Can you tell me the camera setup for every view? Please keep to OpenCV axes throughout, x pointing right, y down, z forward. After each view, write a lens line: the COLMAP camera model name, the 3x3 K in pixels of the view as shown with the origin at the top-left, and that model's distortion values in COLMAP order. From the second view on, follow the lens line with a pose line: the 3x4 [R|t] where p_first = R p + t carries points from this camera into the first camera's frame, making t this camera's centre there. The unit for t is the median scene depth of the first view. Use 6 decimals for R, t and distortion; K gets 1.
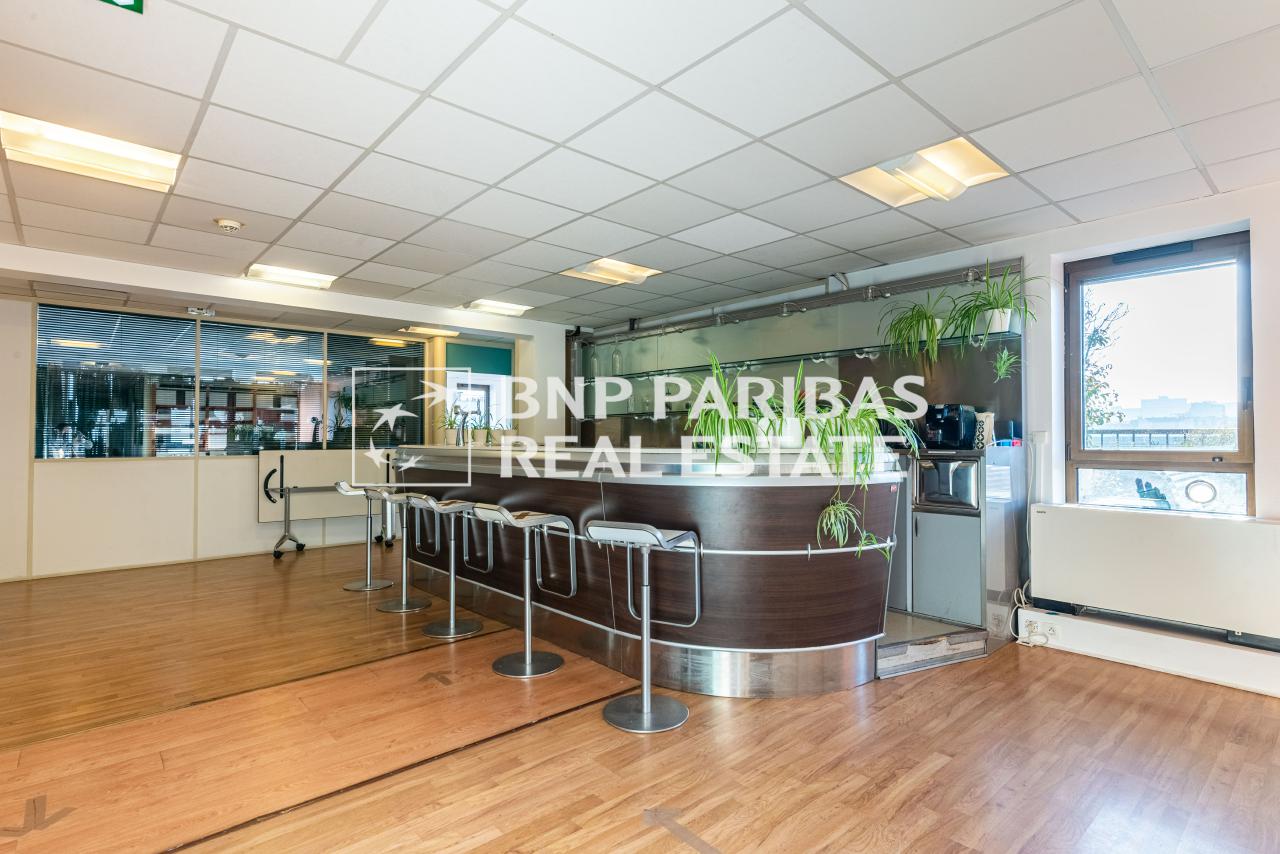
lens RADIAL K [[627.1, 0, 645.1], [0, 627.1, 433.6], [0, 0, 1]] dist [-0.000388, -0.000385]
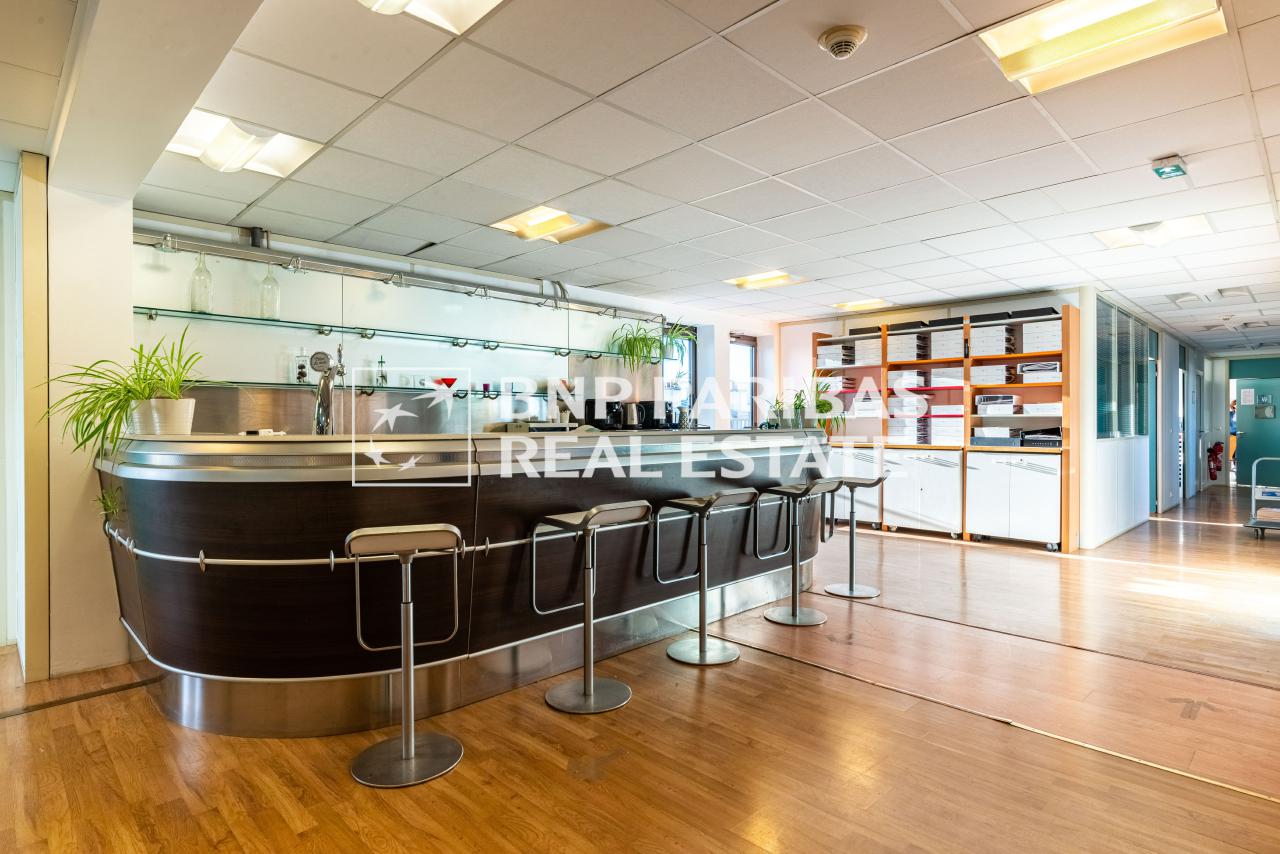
lens RADIAL K [[677.8, 0, 645.4], [0, 677.8, 425.0], [0, 0, 1]] dist [0.004098, 0.000431]
pose [[-0.043949, -0.005716, 0.999017, -0.780741], [-0.018724, 0.999813, 0.004897, -0.003775], [-0.998858, -0.018490, -0.044048, 0.736438]]
